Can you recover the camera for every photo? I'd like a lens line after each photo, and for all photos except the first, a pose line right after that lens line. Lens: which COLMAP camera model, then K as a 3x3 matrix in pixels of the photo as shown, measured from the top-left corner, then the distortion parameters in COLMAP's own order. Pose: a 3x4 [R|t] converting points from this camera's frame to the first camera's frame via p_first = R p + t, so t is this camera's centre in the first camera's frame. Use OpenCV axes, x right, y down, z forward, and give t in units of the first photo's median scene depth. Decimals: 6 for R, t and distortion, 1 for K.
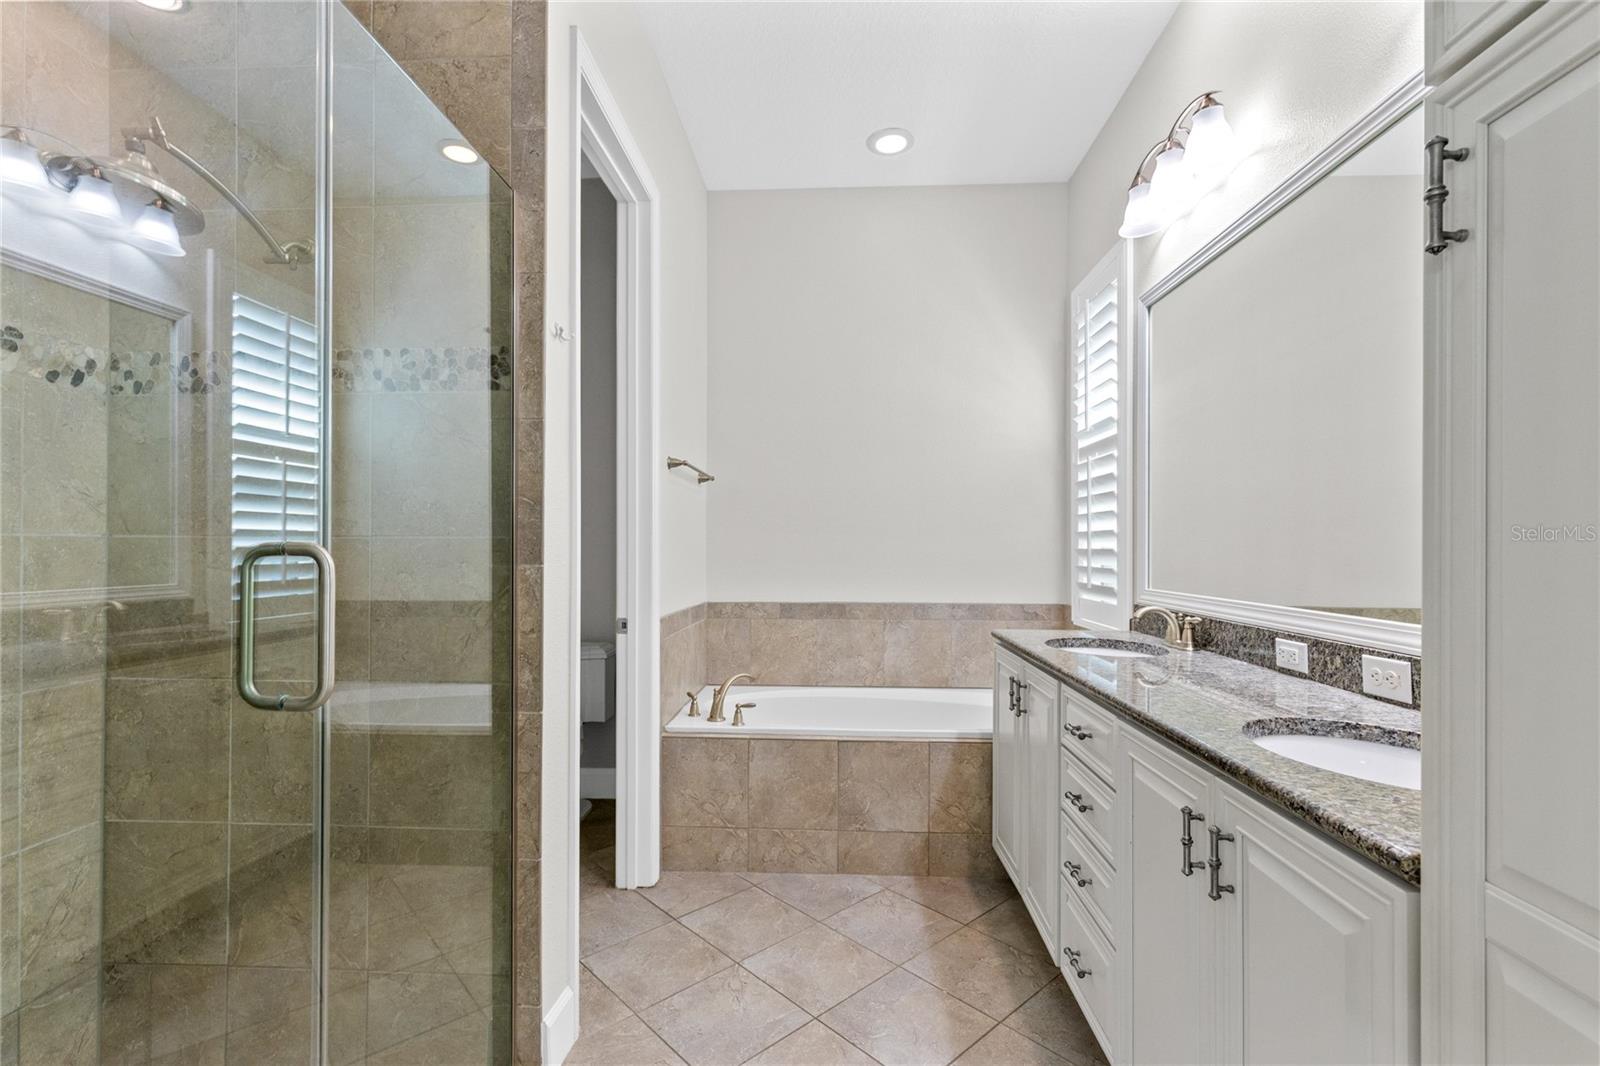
lens RADIAL K [[721.7, 0, 800.0], [0, 721.7, 533.0], [0, 0, 1]] dist [0.004407, 0.000010]
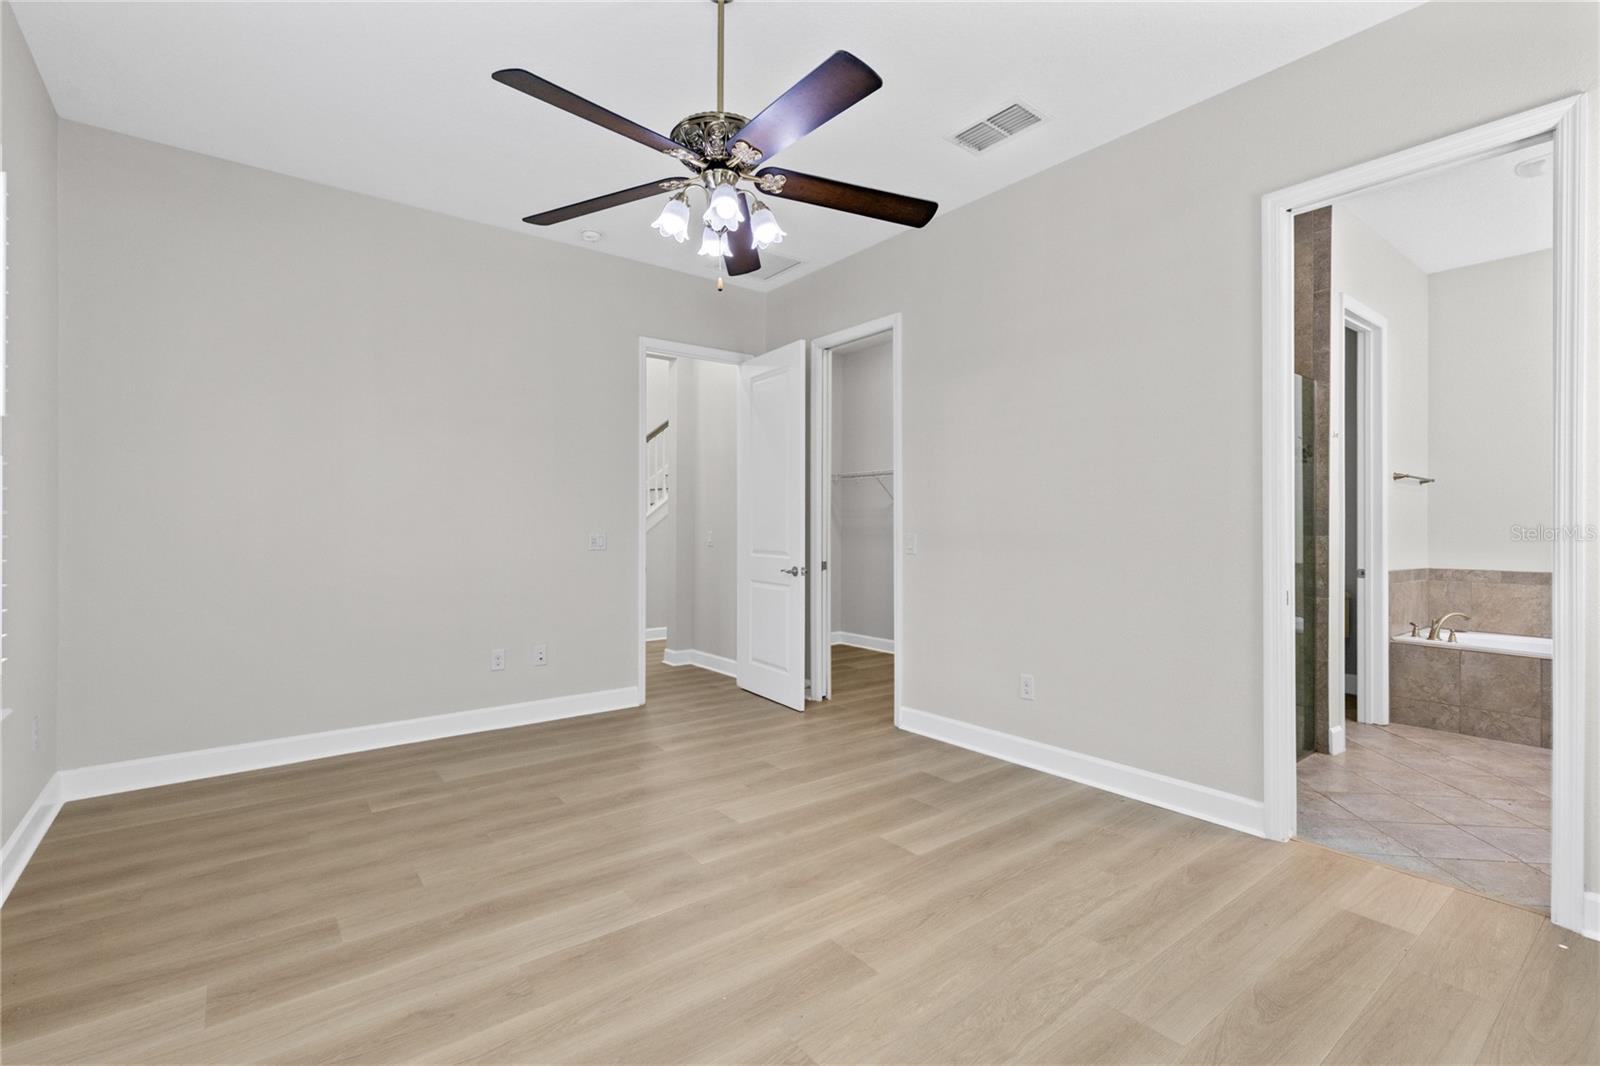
lens RADIAL K [[721.7, 0, 800.0], [0, 721.7, 533.0], [0, 0, 1]] dist [0.004407, 0.000010]
pose [[0.653824, 0.001563, -0.756645, 0.184424], [0.015058, 0.999773, 0.015077, -0.016548], [0.756496, -0.021252, 0.653652, -1.130948]]
